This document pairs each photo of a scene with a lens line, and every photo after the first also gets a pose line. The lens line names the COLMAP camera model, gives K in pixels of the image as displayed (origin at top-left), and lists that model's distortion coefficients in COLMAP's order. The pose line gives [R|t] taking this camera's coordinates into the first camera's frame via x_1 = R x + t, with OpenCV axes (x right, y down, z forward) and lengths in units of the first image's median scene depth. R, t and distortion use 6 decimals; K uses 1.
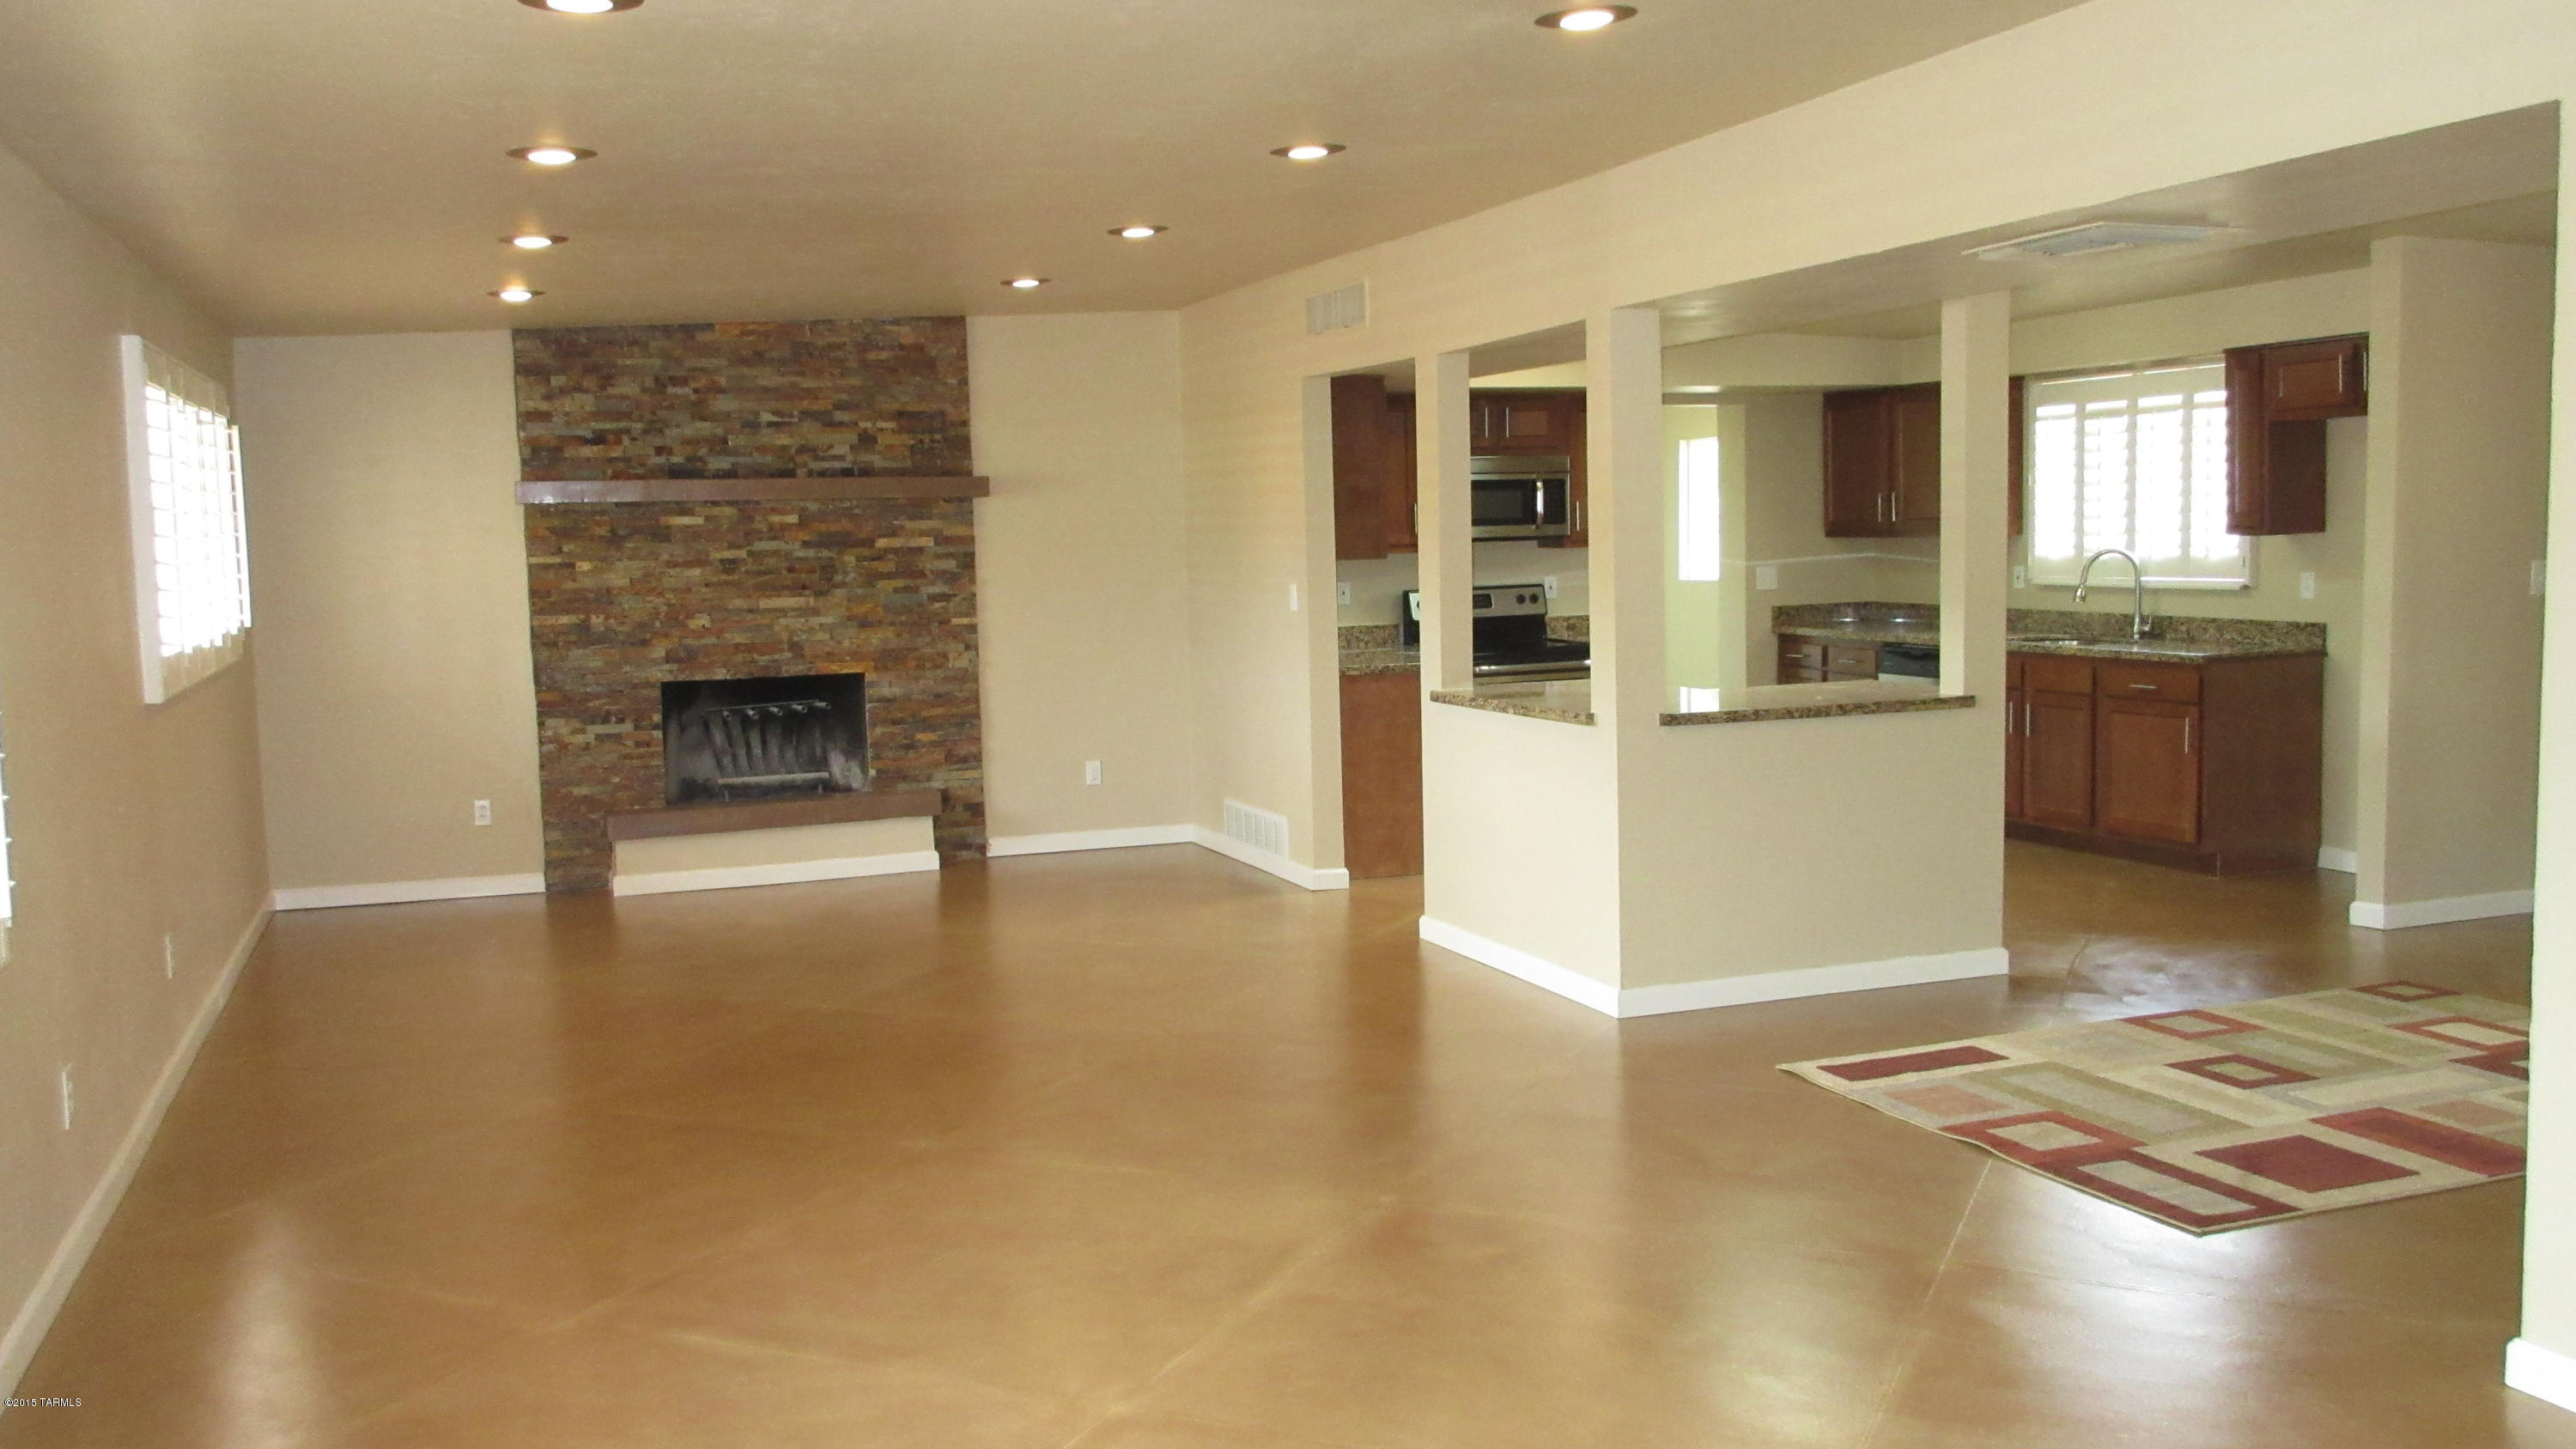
lens RADIAL K [[2152.1, 0, 1291.3], [0, 2152.1, 745.8], [0, 0, 1]] dist [0.011693, 0.006937]
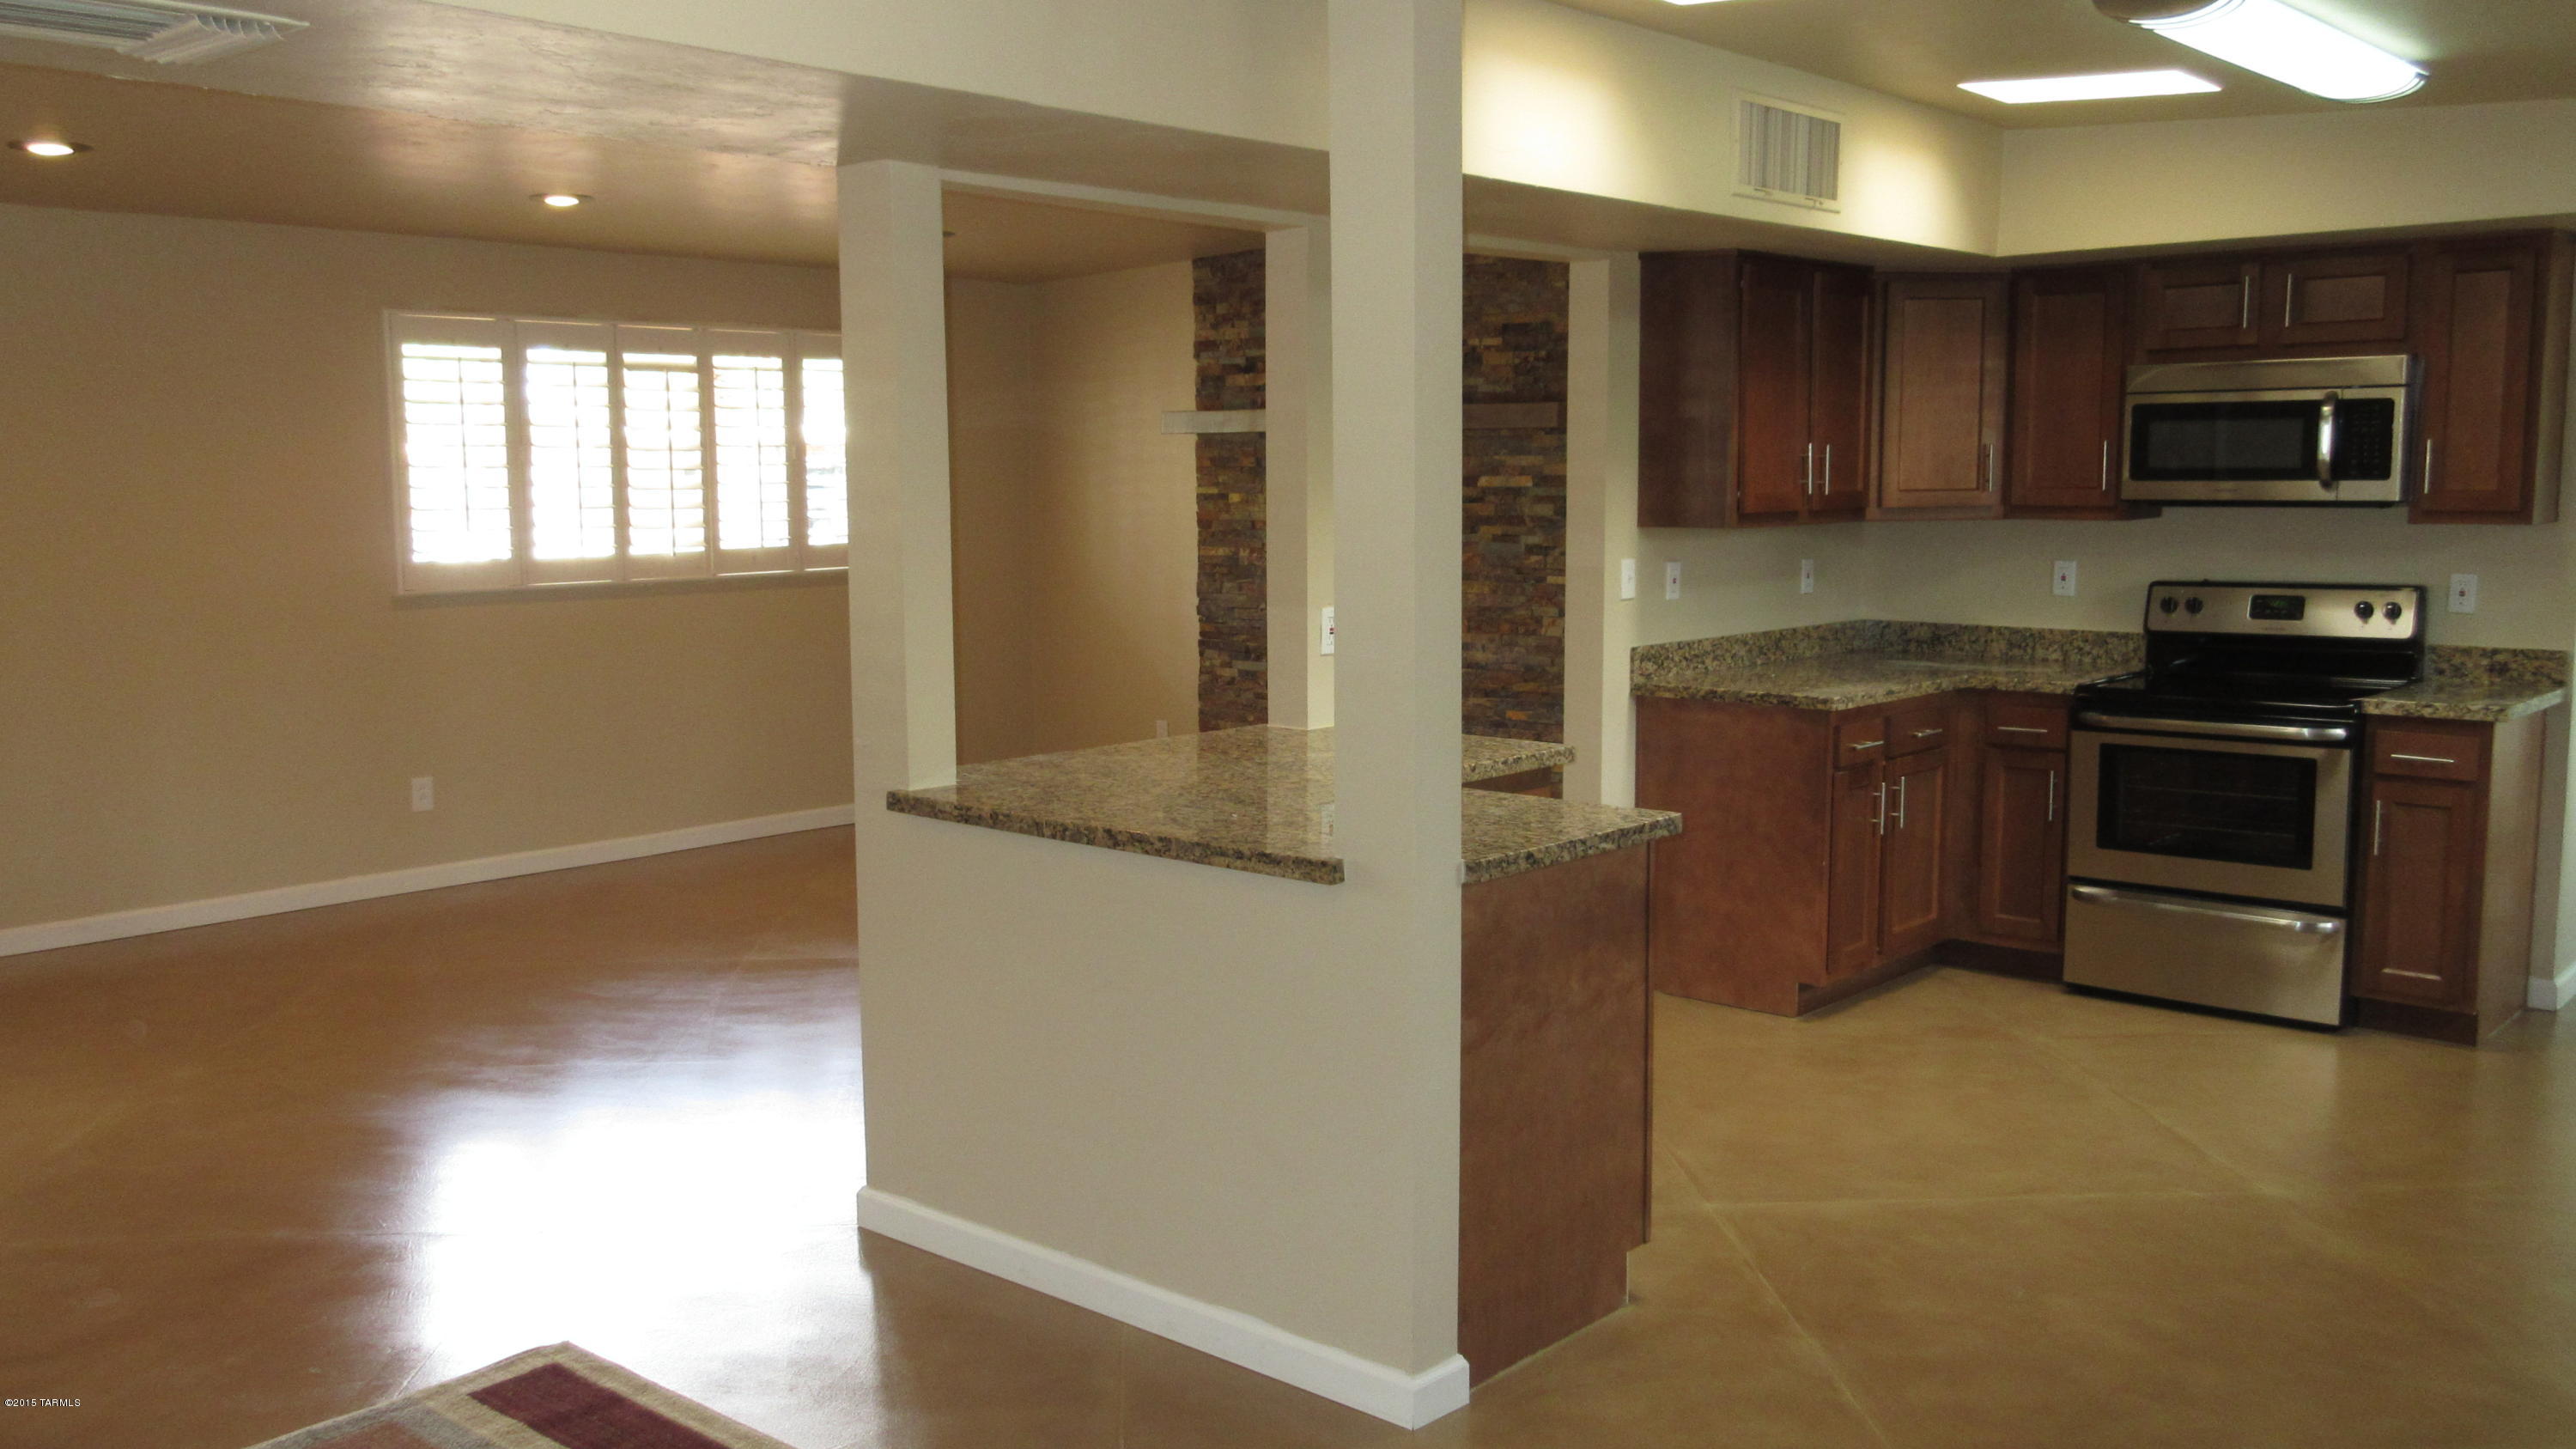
lens RADIAL K [[2152.1, 0, 1287.1], [0, 2152.1, 741.3], [0, 0, 1]] dist [0.011693, 0.006937]
pose [[0.473713, 0.133499, -0.870502, 0.541986], [-0.095970, 0.990383, 0.099659, -0.072353], [0.875435, 0.036332, 0.481969, 0.544555]]
